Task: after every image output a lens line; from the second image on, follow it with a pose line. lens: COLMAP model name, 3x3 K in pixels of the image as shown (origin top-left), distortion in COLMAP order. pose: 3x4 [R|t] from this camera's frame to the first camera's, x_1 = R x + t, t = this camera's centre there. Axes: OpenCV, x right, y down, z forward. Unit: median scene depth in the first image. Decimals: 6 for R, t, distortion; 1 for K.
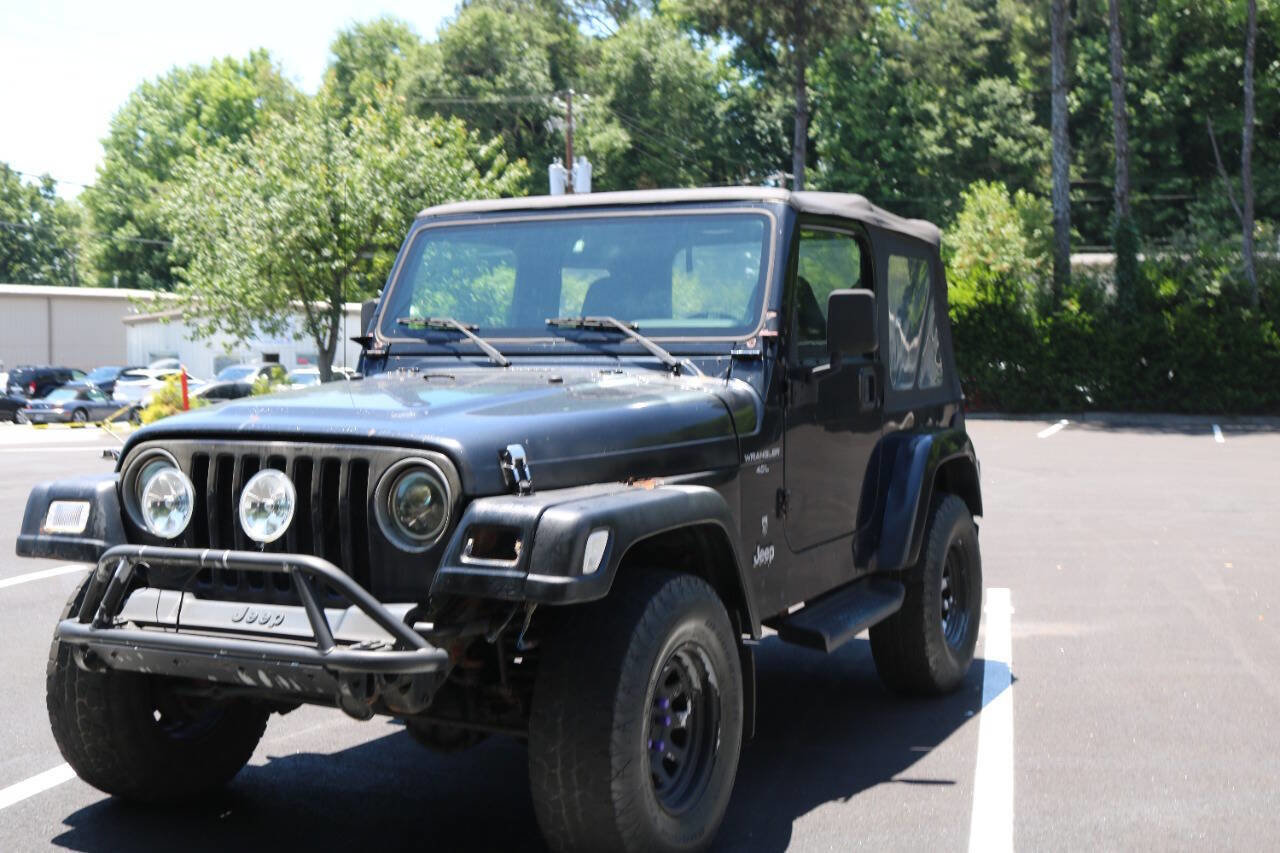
lens RADIAL K [[1591.2, 0, 630.5], [0, 1591.2, 428.0], [0, 0, 1]] dist [-0.073885, 0.000000]
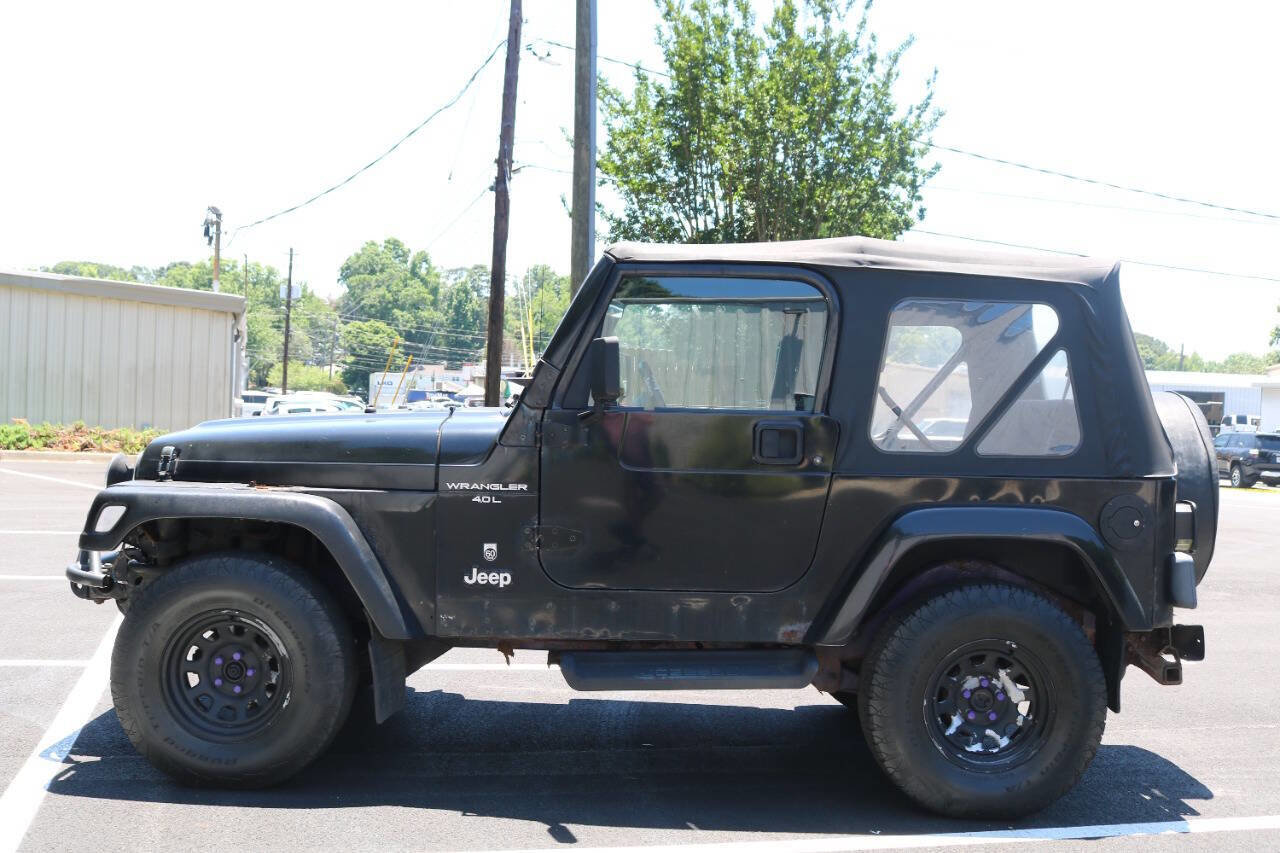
lens RADIAL K [[1420.4, 0, 627.6], [0, 1420.4, 425.9], [0, 0, 1]] dist [-0.084520, 0.000000]
pose [[0.457880, 0.037882, -0.888207, 0.879395], [-0.080703, 0.996738, 0.000908, -0.029543], [0.885344, 0.071265, 0.459443, 0.556038]]
